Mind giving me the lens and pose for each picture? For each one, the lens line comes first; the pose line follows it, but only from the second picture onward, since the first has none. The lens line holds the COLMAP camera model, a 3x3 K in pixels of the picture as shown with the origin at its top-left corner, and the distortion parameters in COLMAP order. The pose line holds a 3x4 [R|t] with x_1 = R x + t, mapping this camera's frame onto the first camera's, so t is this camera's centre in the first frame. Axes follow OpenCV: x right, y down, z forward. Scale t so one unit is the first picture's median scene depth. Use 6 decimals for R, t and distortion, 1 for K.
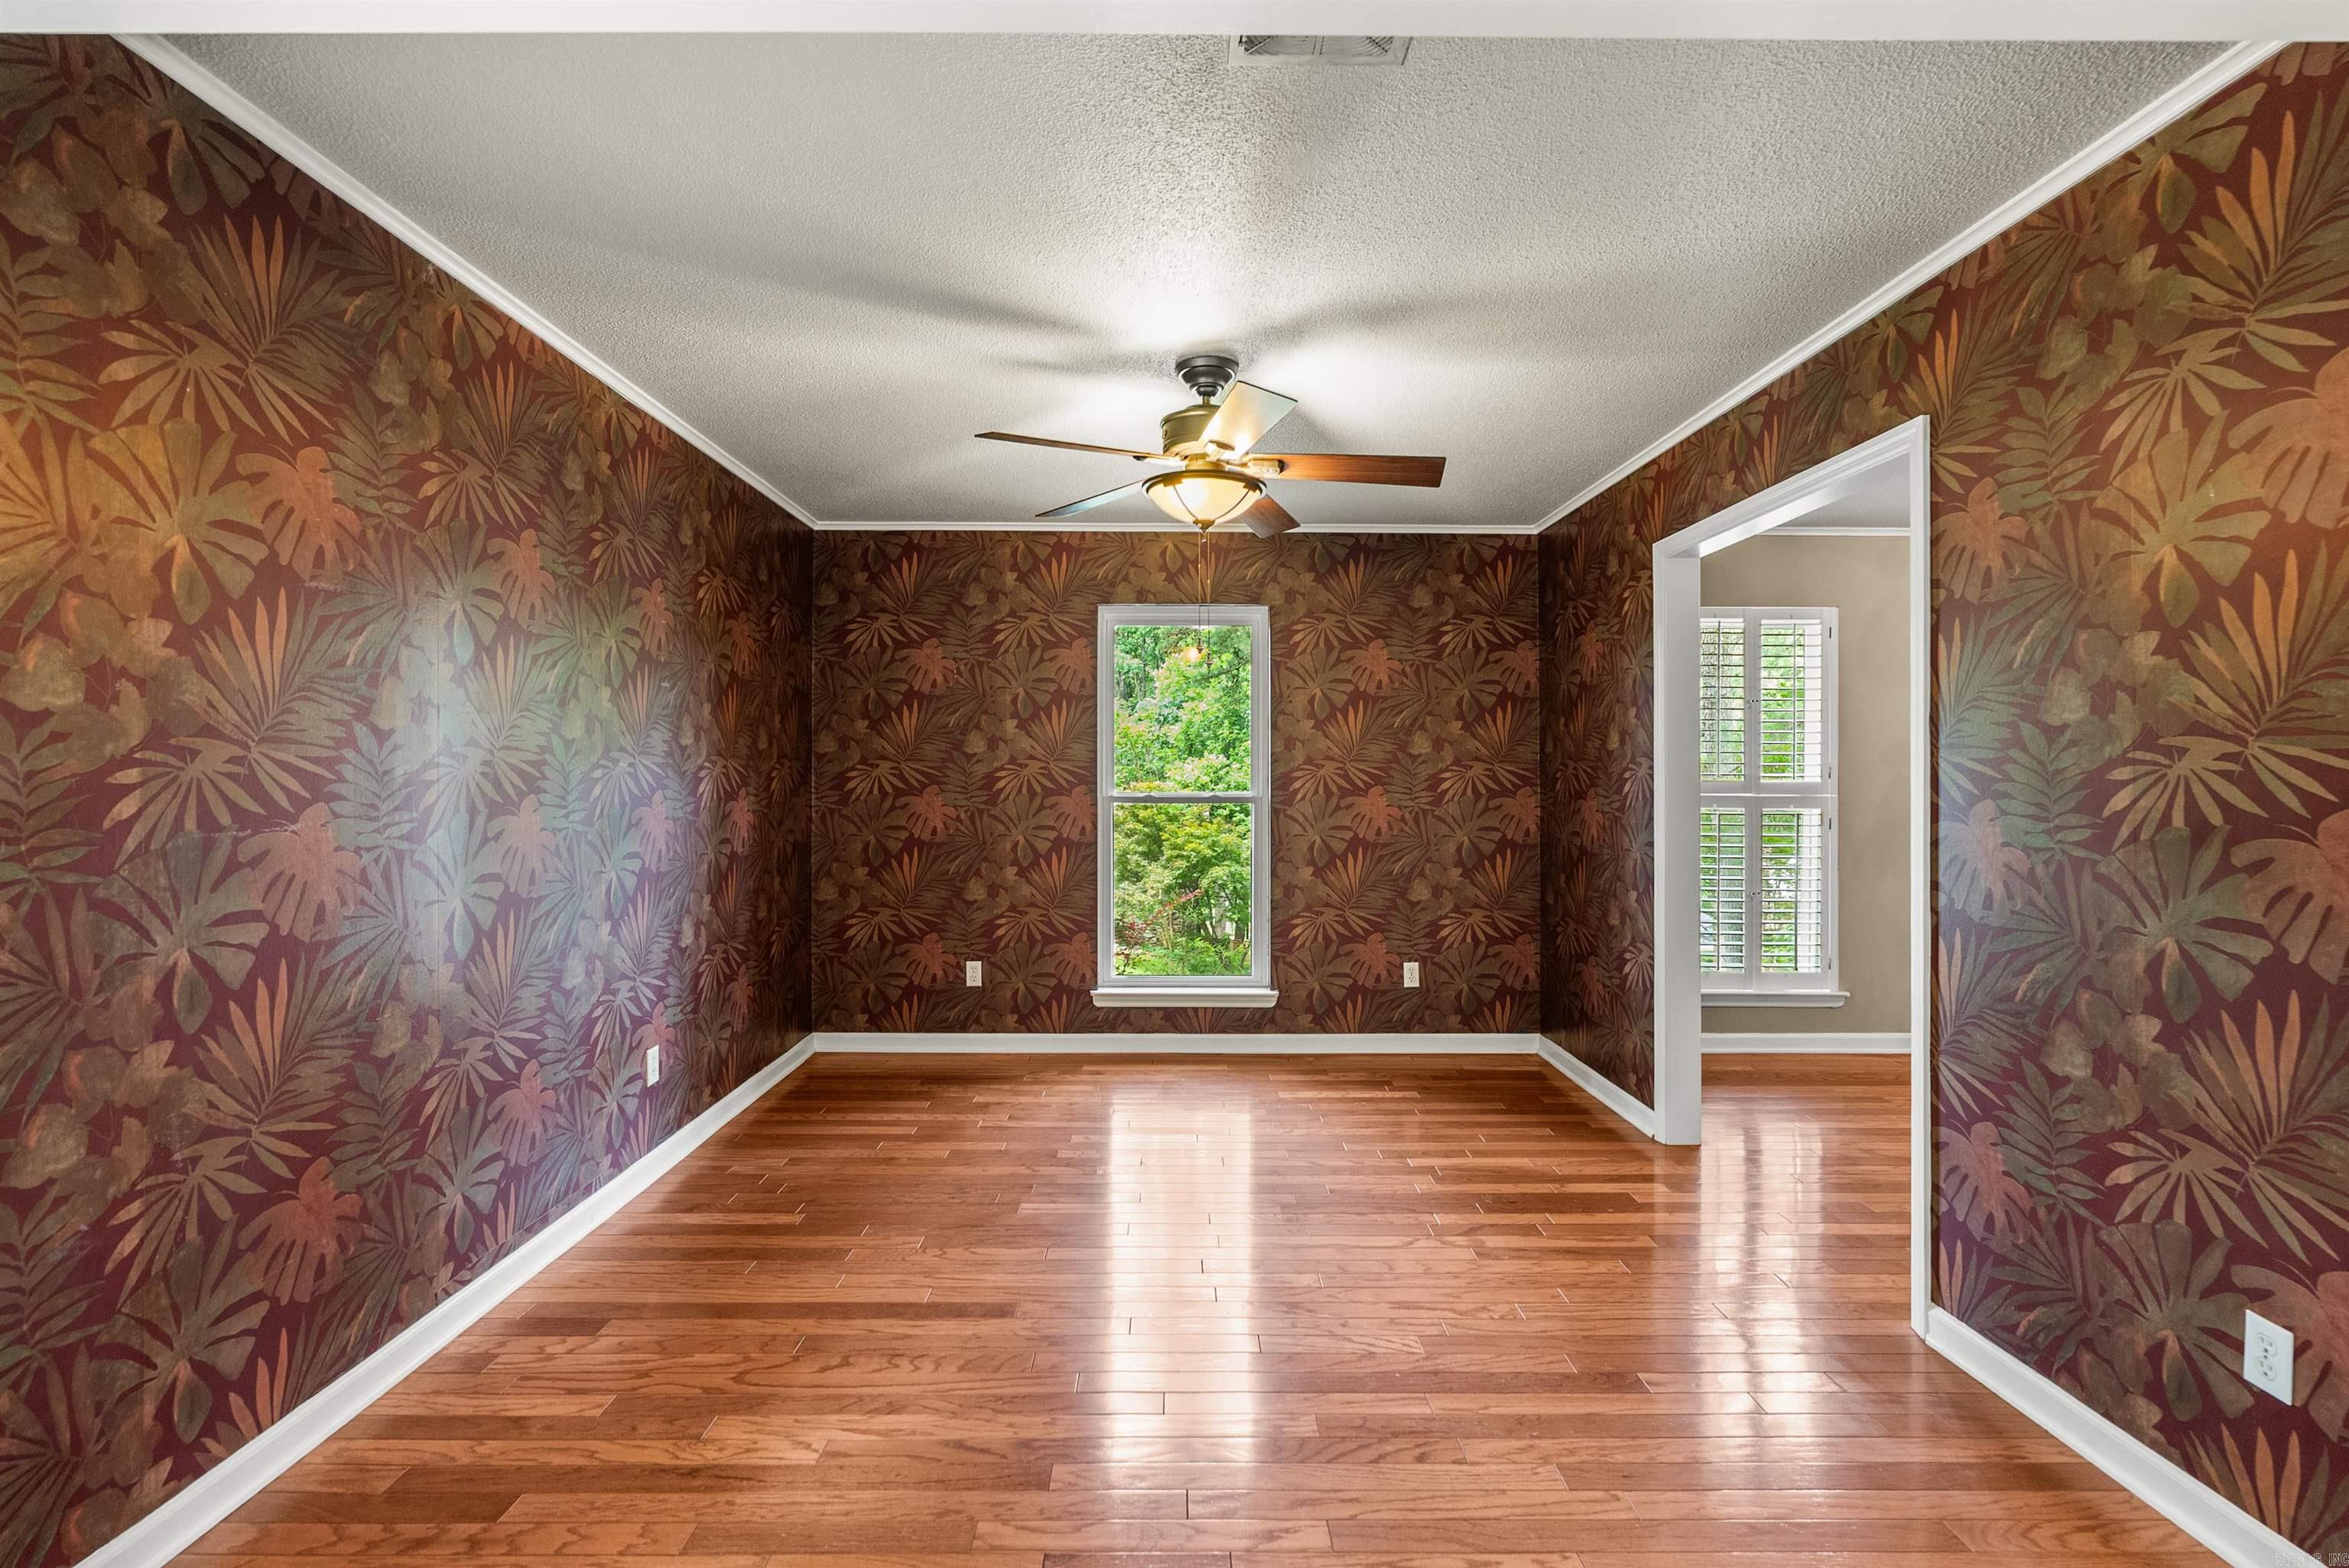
lens RADIAL K [[1061.6, 0, 1179.3], [0, 1061.6, 778.0], [0, 0, 1]] dist [-0.005667, 0.002398]
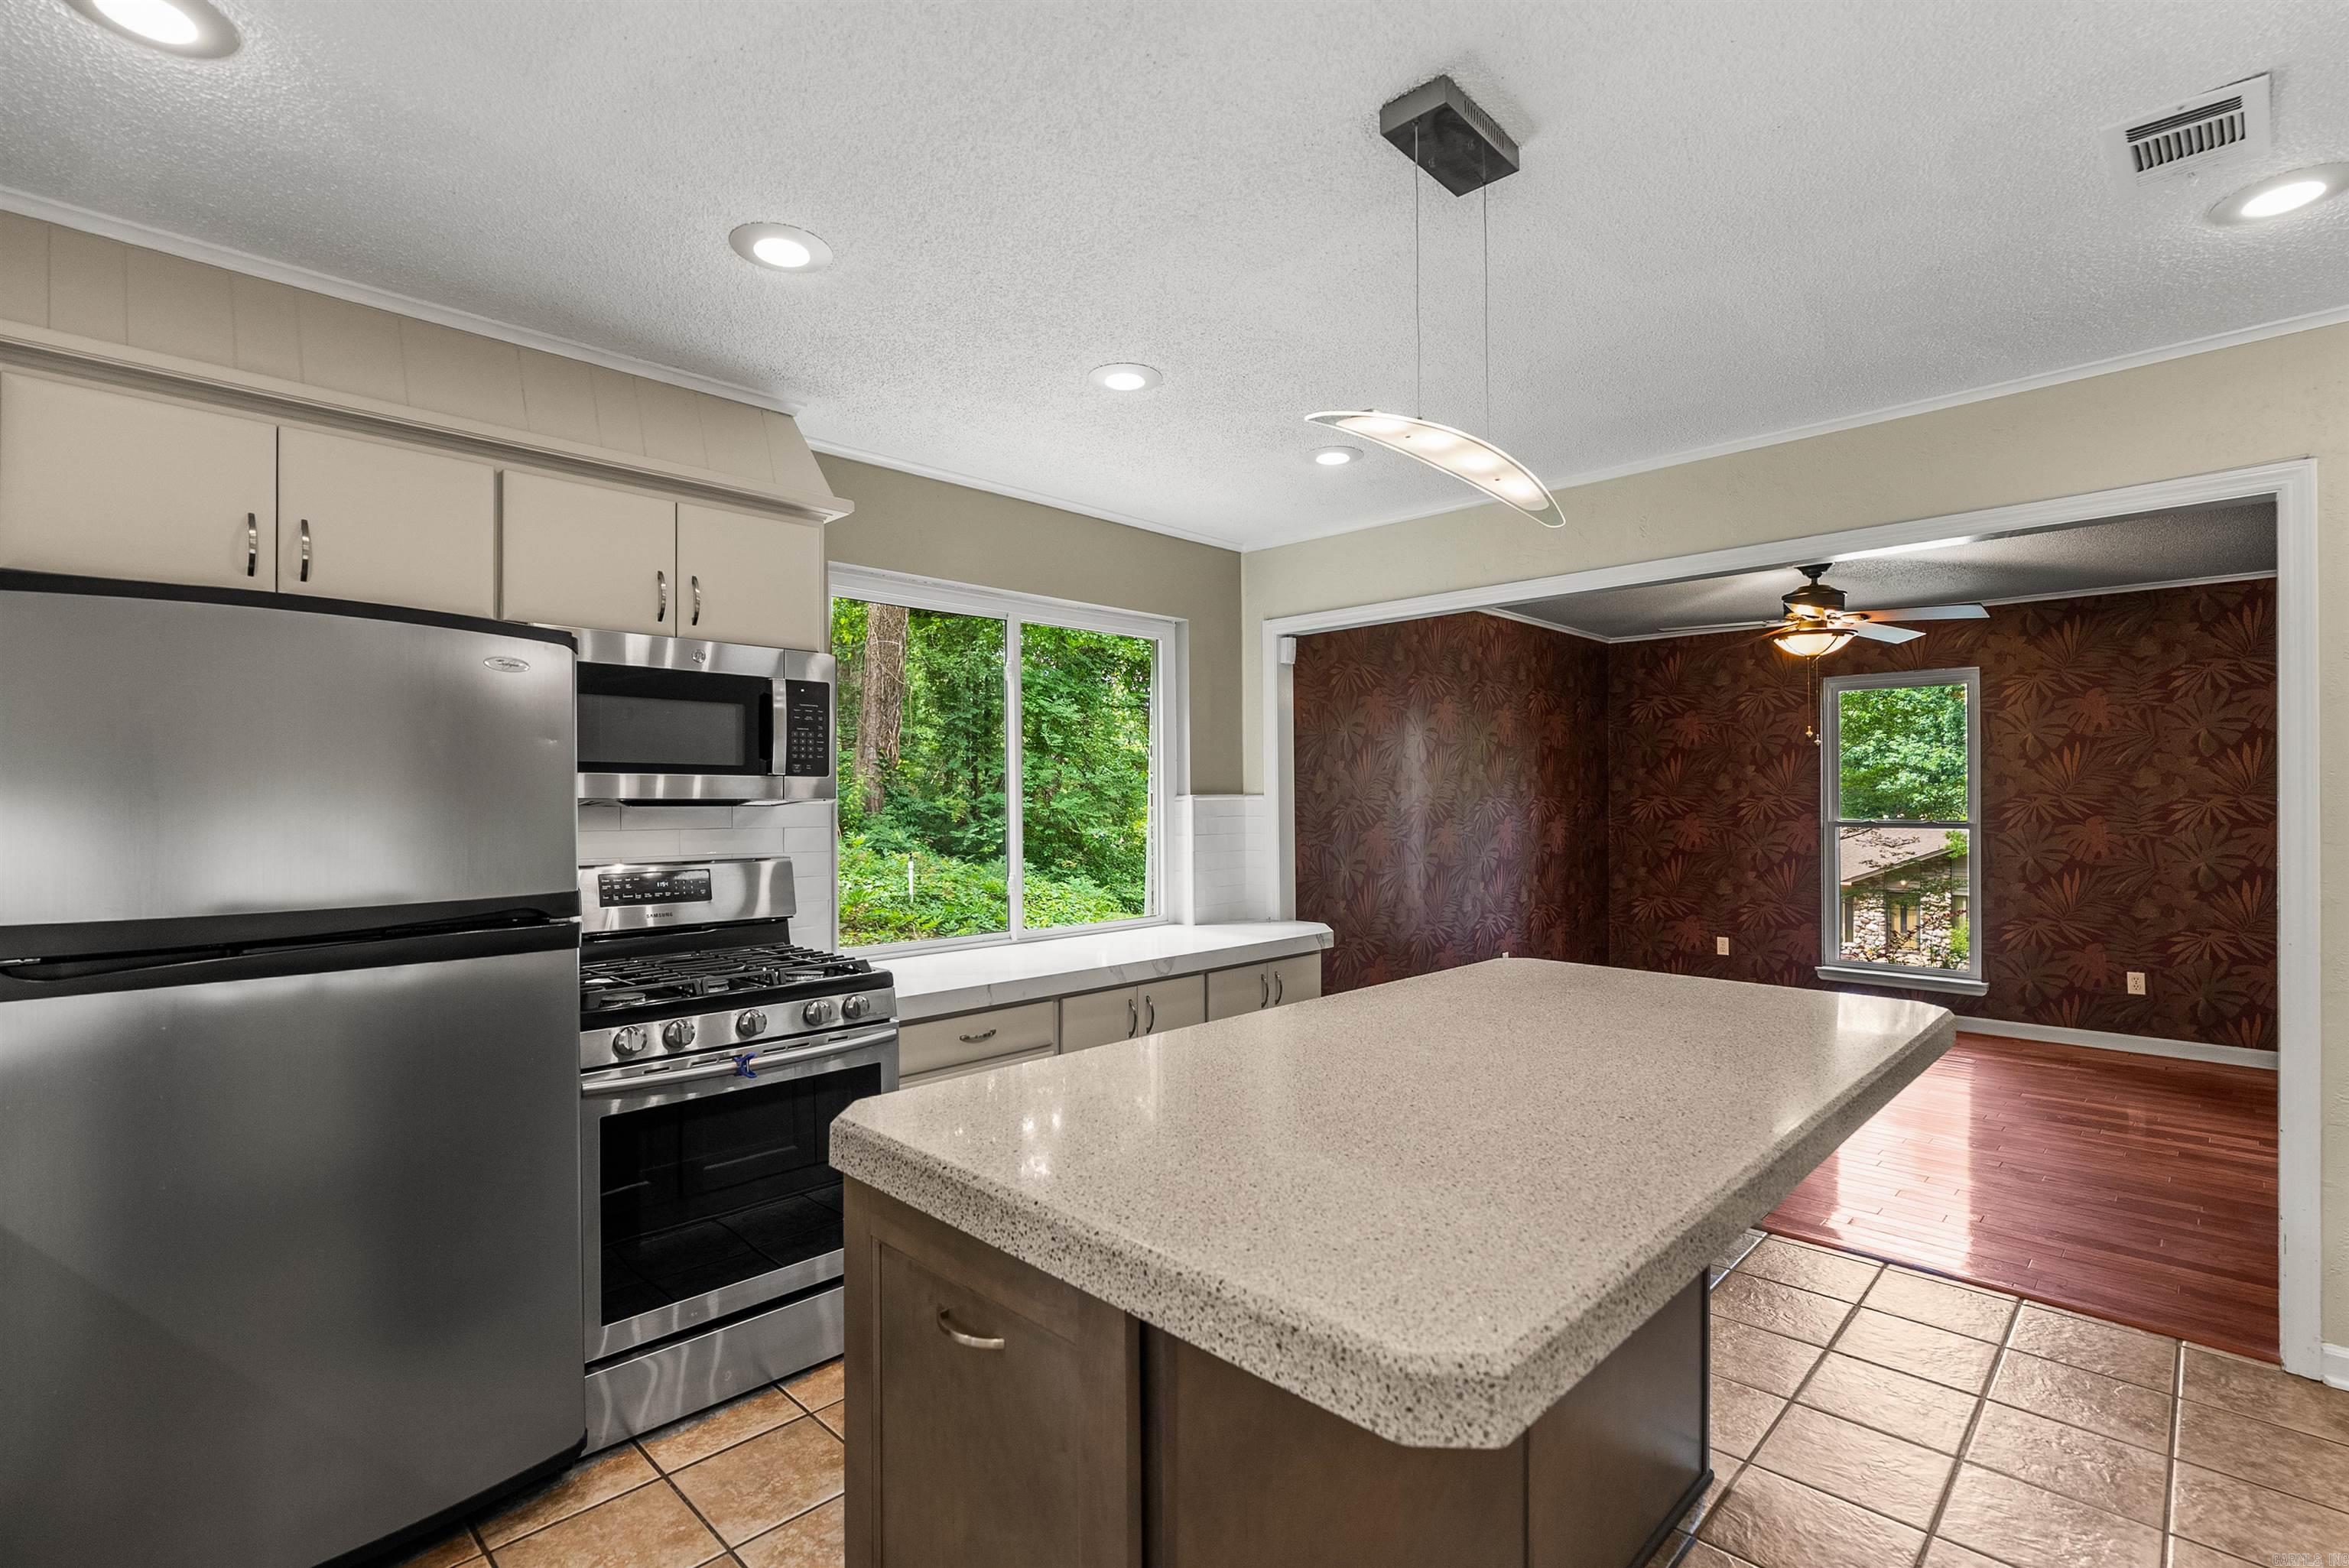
lens RADIAL K [[1061.6, 0, 1175.0], [0, 1061.6, 787.2], [0, 0, 1]] dist [-0.005667, 0.002398]
pose [[0.704534, -0.010331, -0.709595, 0.297619], [0.004018, 0.999936, -0.010569, -0.015264], [0.709659, 0.004595, 0.704531, -0.516360]]
